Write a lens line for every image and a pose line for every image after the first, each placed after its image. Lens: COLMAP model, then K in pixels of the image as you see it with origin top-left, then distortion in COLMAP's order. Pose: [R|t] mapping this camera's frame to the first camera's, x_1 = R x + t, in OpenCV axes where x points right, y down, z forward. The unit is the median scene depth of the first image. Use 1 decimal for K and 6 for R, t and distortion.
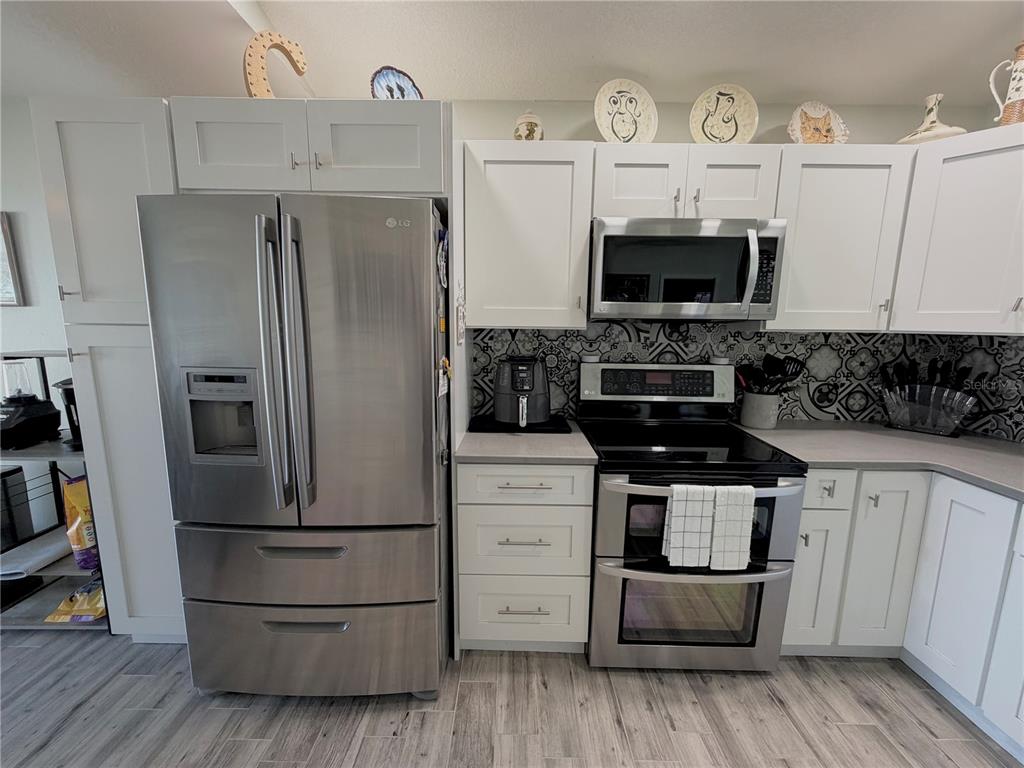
lens RADIAL K [[408.5, 0, 509.8], [0, 408.5, 384.9], [0, 0, 1]] dist [0.000838, -0.000010]
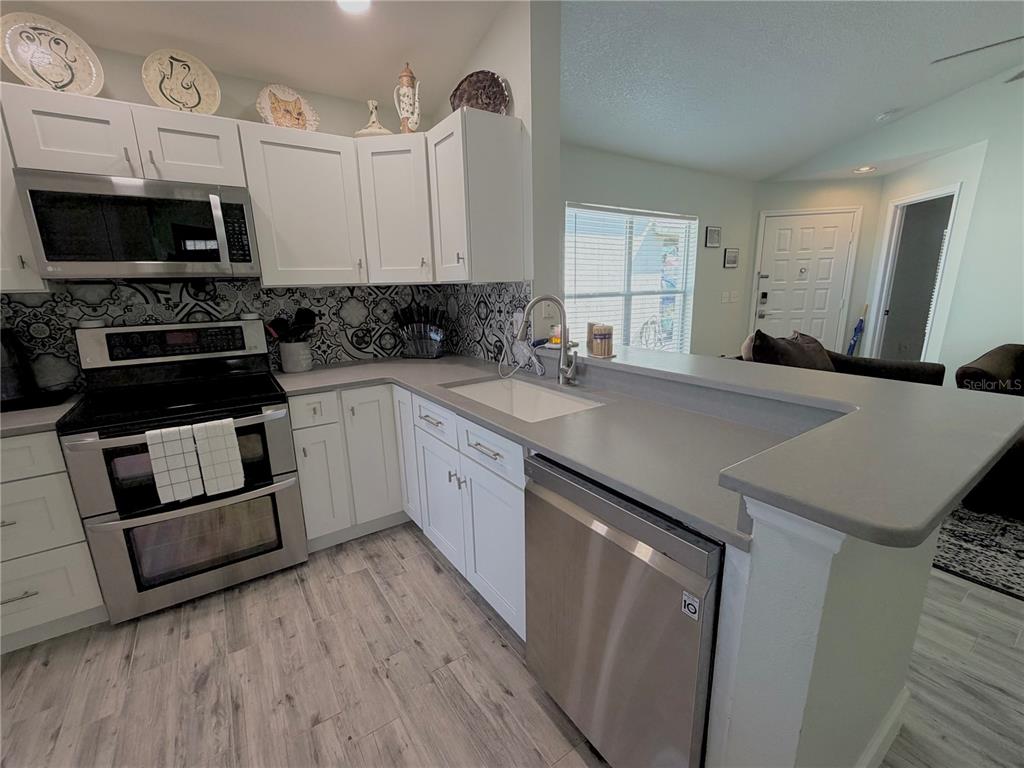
lens RADIAL K [[438.7, 0, 510.6], [0, 438.7, 385.3], [0, 0, 1]] dist [0.000489, -0.000143]
pose [[0.819116, -0.158129, 0.551402, 0.479506], [0.121263, 0.987264, 0.102986, 0.101525], [-0.560664, -0.017493, 0.827859, -0.430312]]
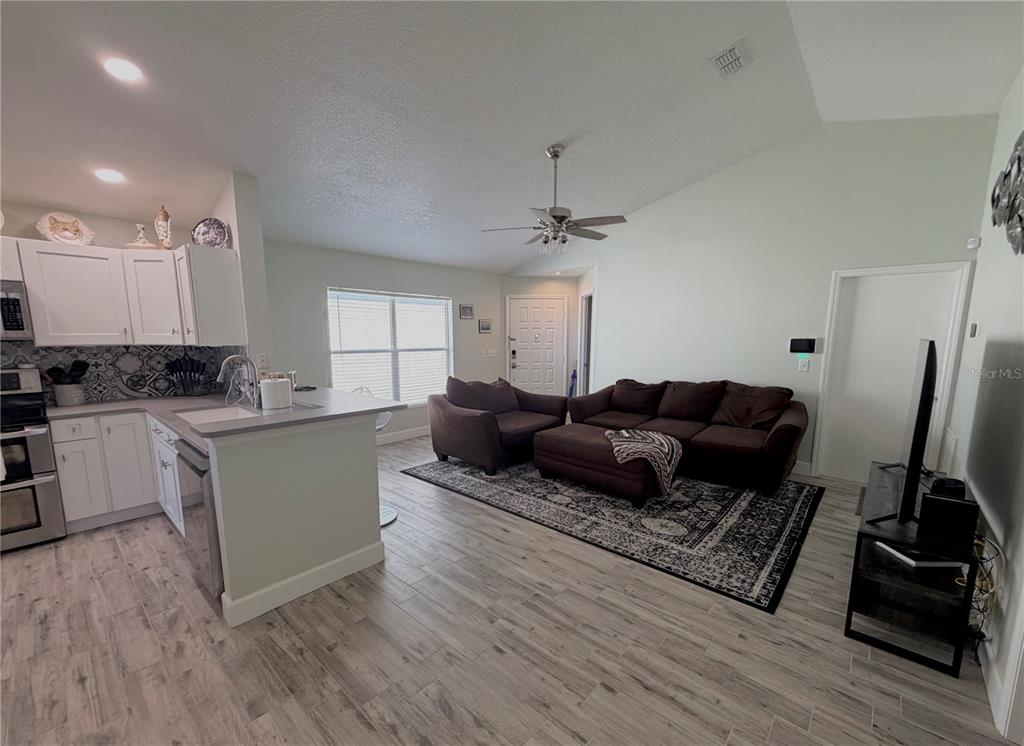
lens RADIAL K [[419.4, 0, 525.8], [0, 419.4, 396.3], [0, 0, 1]] dist [-0.001144, 0.000111]
pose [[0.646263, -0.122037, 0.753293, 0.616619], [0.123152, 0.990870, 0.054871, 0.229847], [-0.753112, 0.057309, 0.655392, -1.668043]]
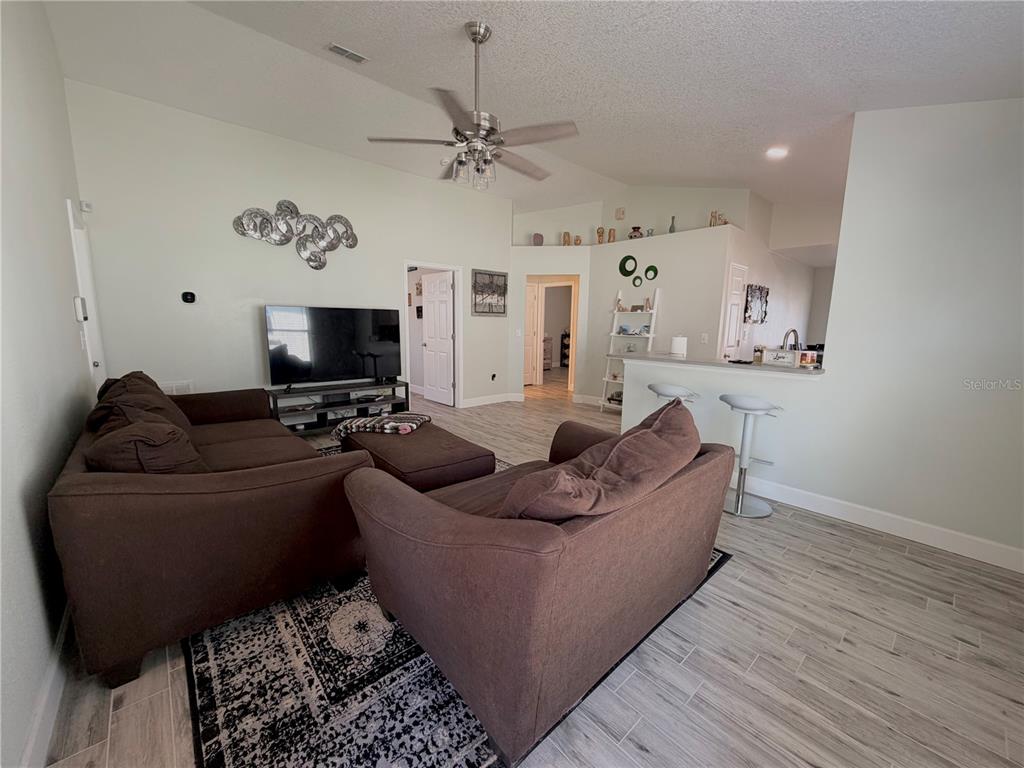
lens RADIAL K [[408.5, 0, 509.8], [0, 408.5, 384.9], [0, 0, 1]] dist [0.000838, -0.000010]
pose [[-0.741482, 0.080760, -0.666094, 3.456434], [-0.127035, 0.957878, 0.257550, -0.072426], [0.658837, 0.275586, -0.699990, 0.981057]]
